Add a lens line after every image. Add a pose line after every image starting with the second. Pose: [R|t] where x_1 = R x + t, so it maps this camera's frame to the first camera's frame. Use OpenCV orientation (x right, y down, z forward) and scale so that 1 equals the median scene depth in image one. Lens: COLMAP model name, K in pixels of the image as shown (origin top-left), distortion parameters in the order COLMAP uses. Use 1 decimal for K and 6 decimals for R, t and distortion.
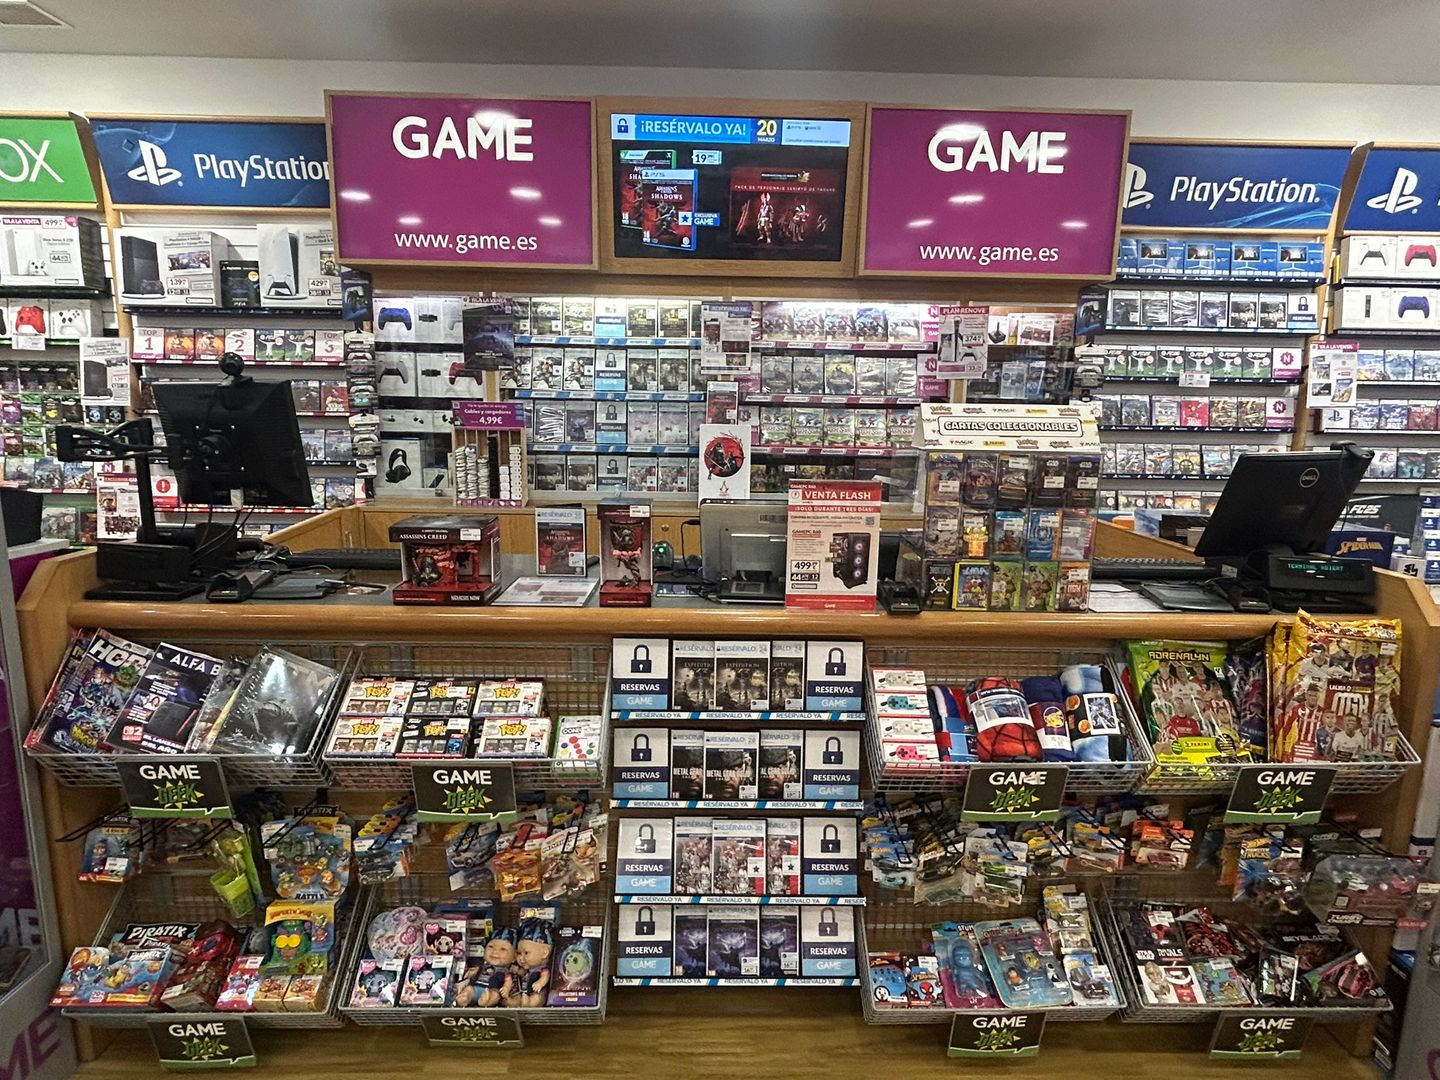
lens RADIAL K [[785.6, 0, 717.9], [0, 785.6, 545.0], [0, 0, 1]] dist [0.004758, -0.000007]
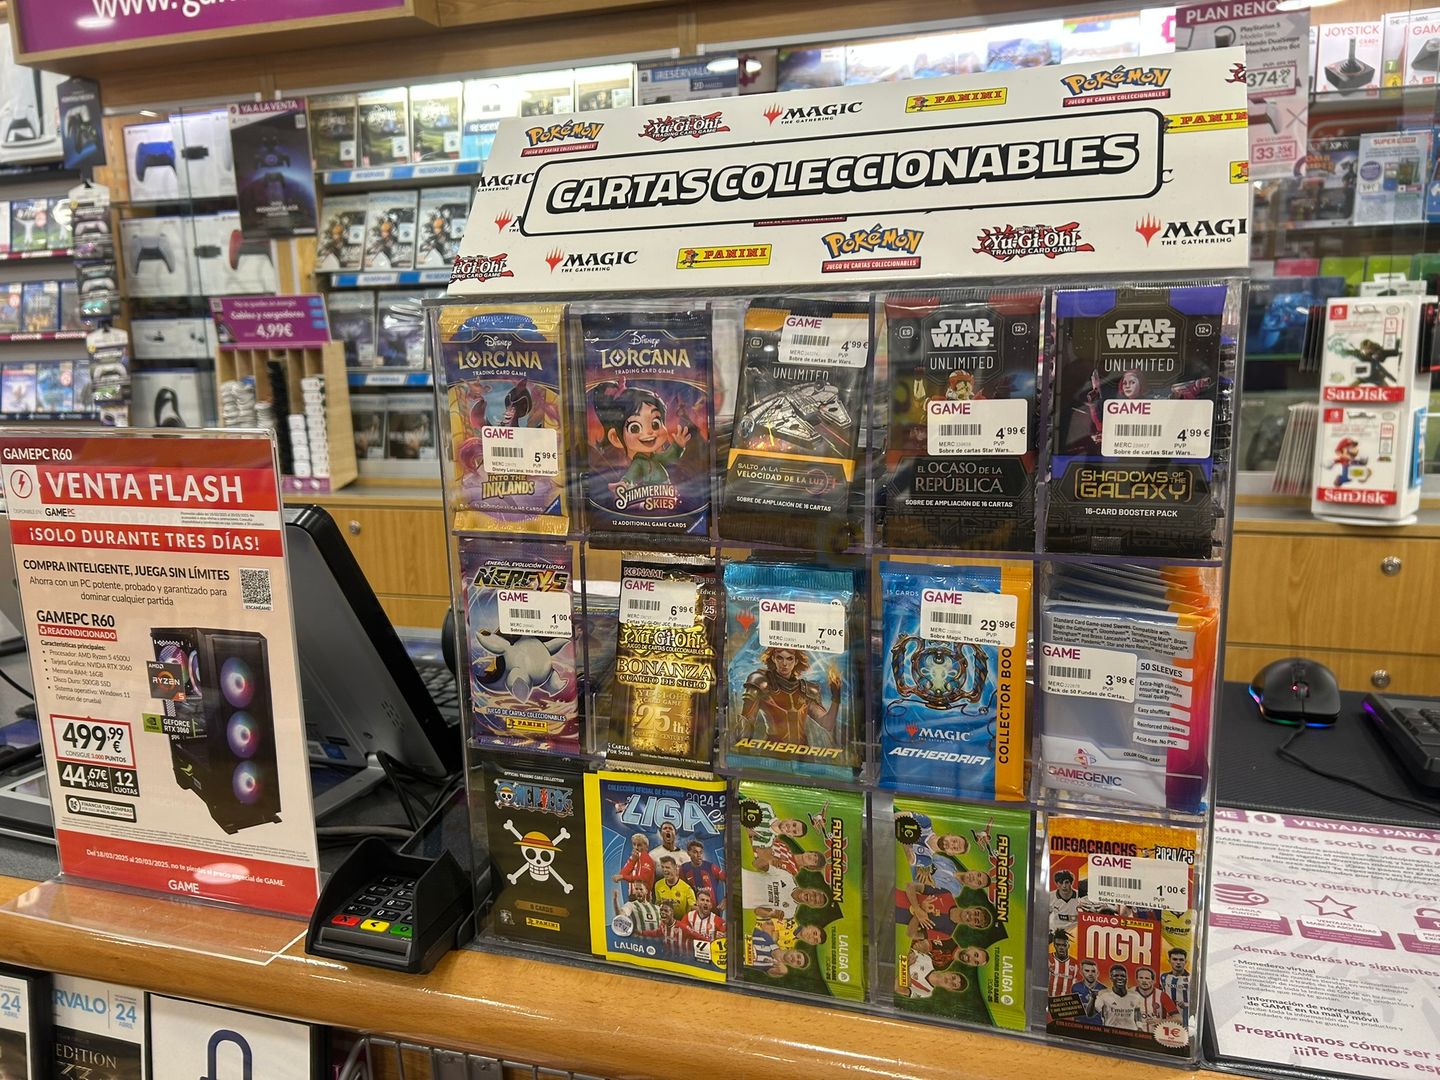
lens RADIAL K [[1091.4, 0, 720.0], [0, 1091.4, 540.0], [0, 0, 1]] dist [0.032268, -0.036067]
pose [[0.949304, 0.019254, -0.313769, 0.242646], [-0.016576, 0.999800, 0.011202, -0.028406], [0.313922, -0.005433, 0.949433, 0.381693]]
